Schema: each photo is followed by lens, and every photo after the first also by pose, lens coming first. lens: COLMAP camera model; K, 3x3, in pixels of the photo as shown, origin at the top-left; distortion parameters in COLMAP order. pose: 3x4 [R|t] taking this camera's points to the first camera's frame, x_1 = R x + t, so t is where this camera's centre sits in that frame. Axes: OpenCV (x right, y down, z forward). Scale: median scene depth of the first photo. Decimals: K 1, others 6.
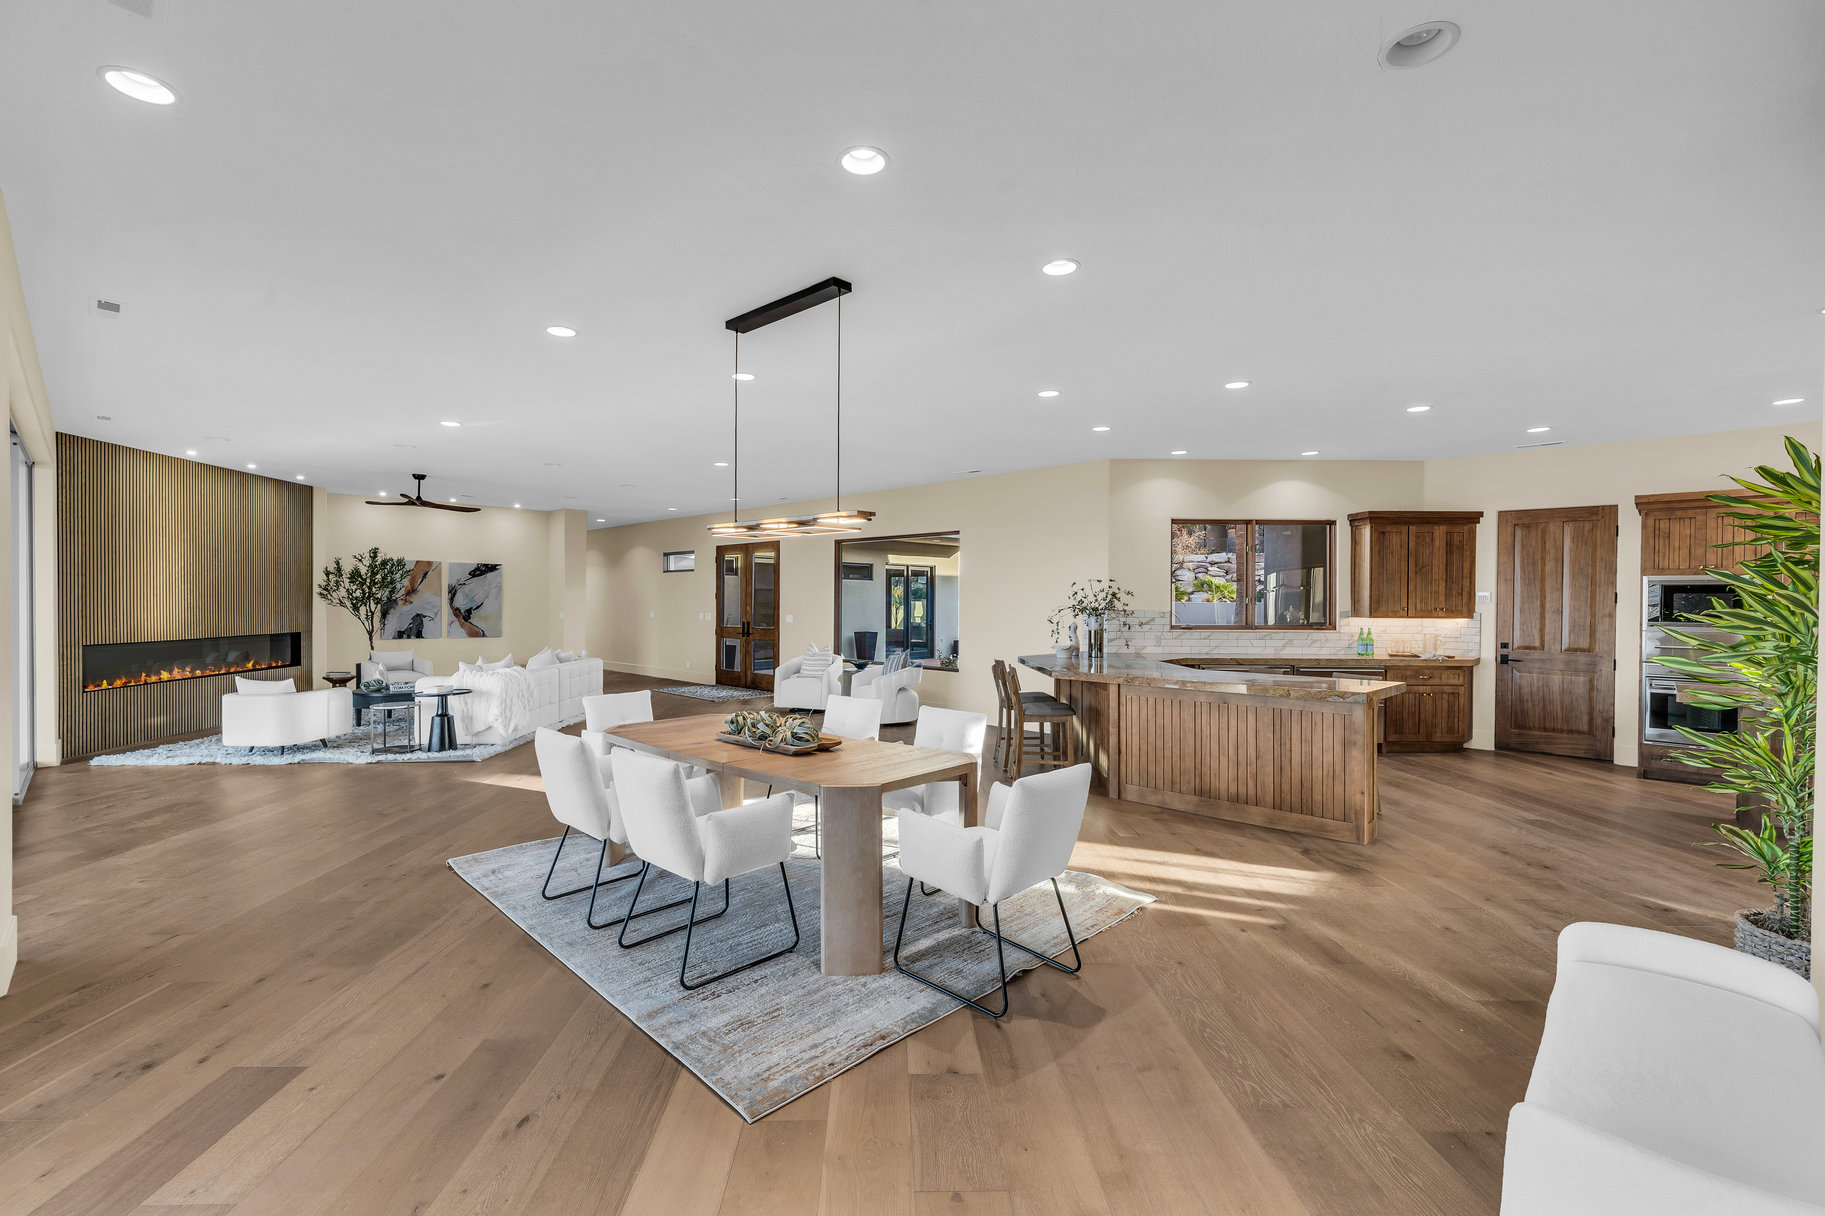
lens RADIAL K [[783.9, 0, 912.5], [0, 783.9, 608.0], [0, 0, 1]] dist [-0.001304, -0.000128]
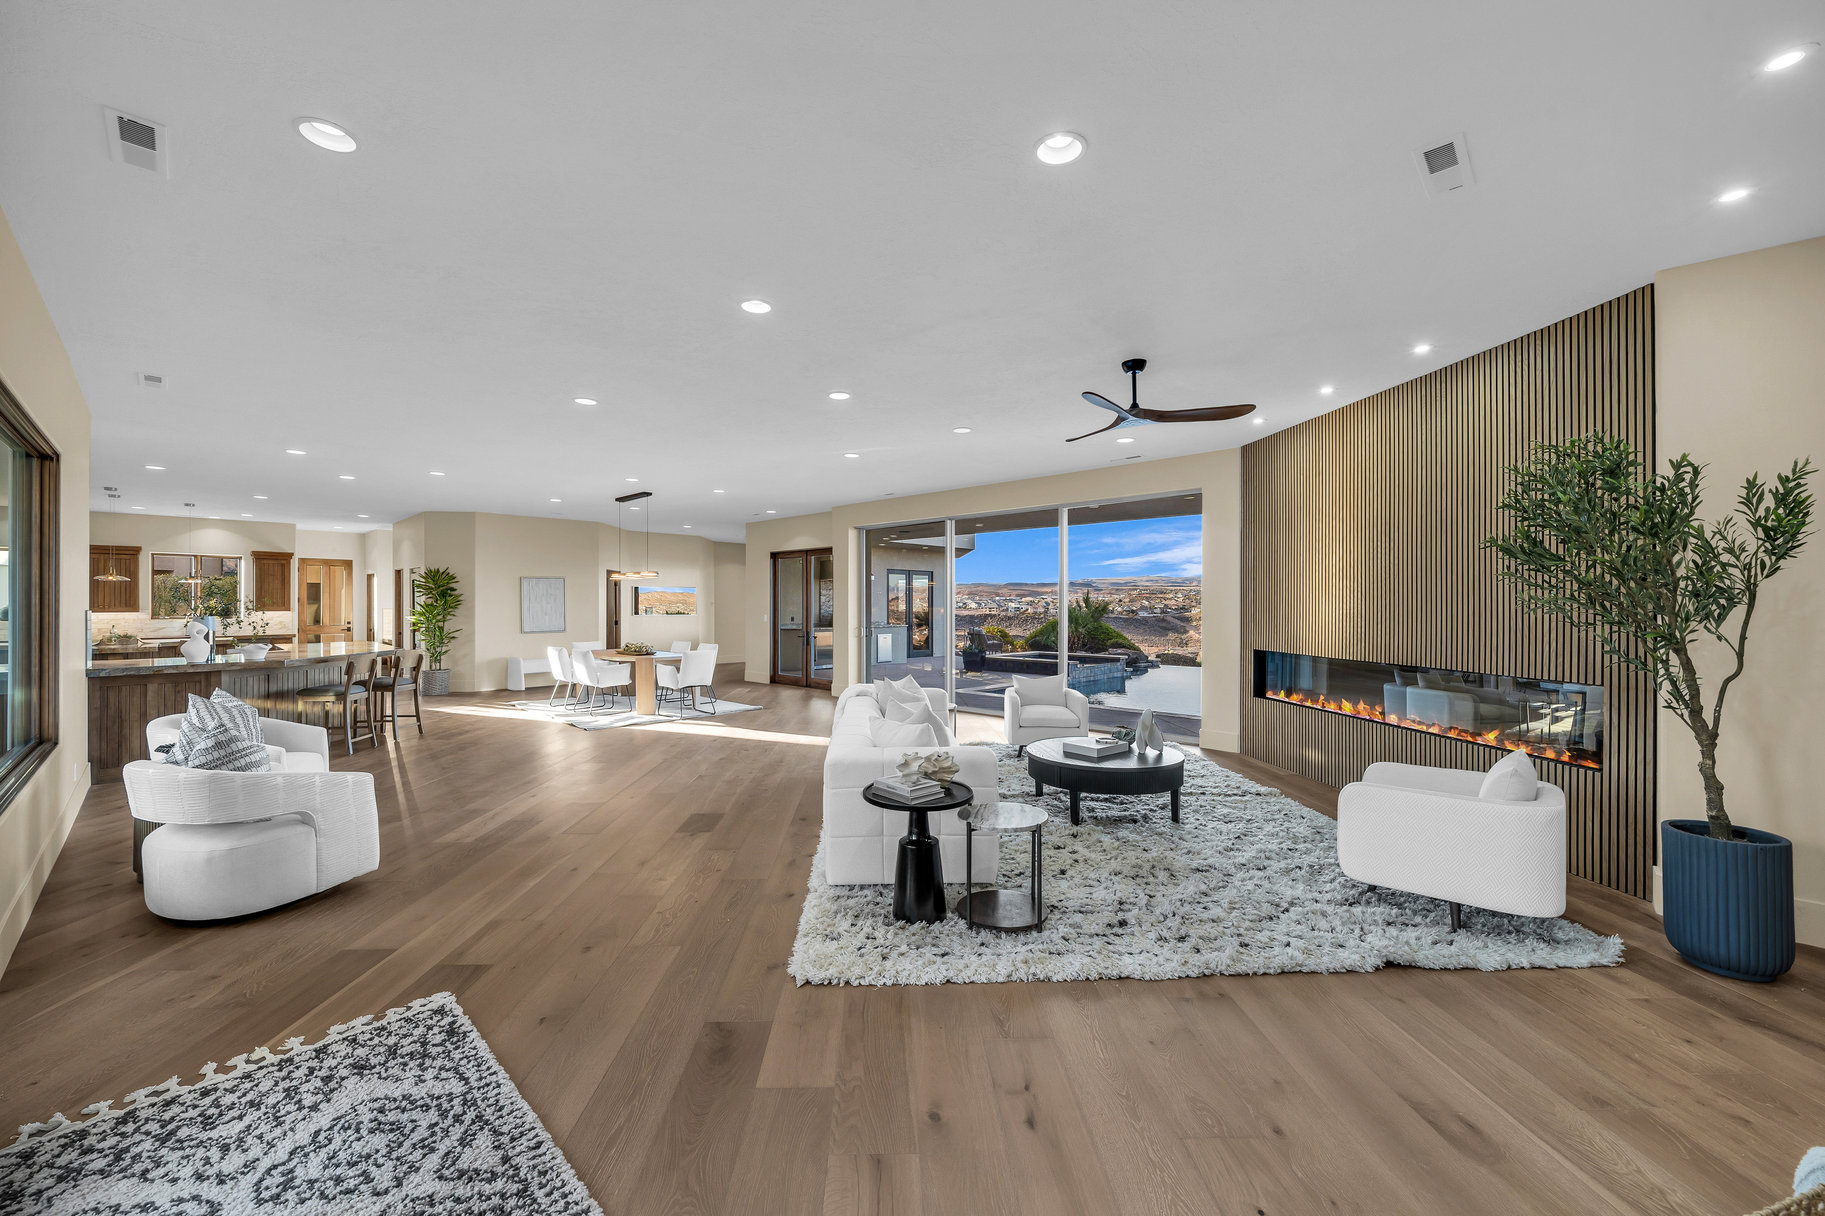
lens RADIAL K [[822.8, 0, 912.5], [0, 822.8, 608.0], [0, 0, 1]] dist [-0.001831, -0.000362]
pose [[-0.999677, -0.007047, 0.024419, -0.571234], [-0.006819, 0.999932, 0.009441, -0.011403], [-0.024484, 0.009271, -0.999657, 1.787904]]
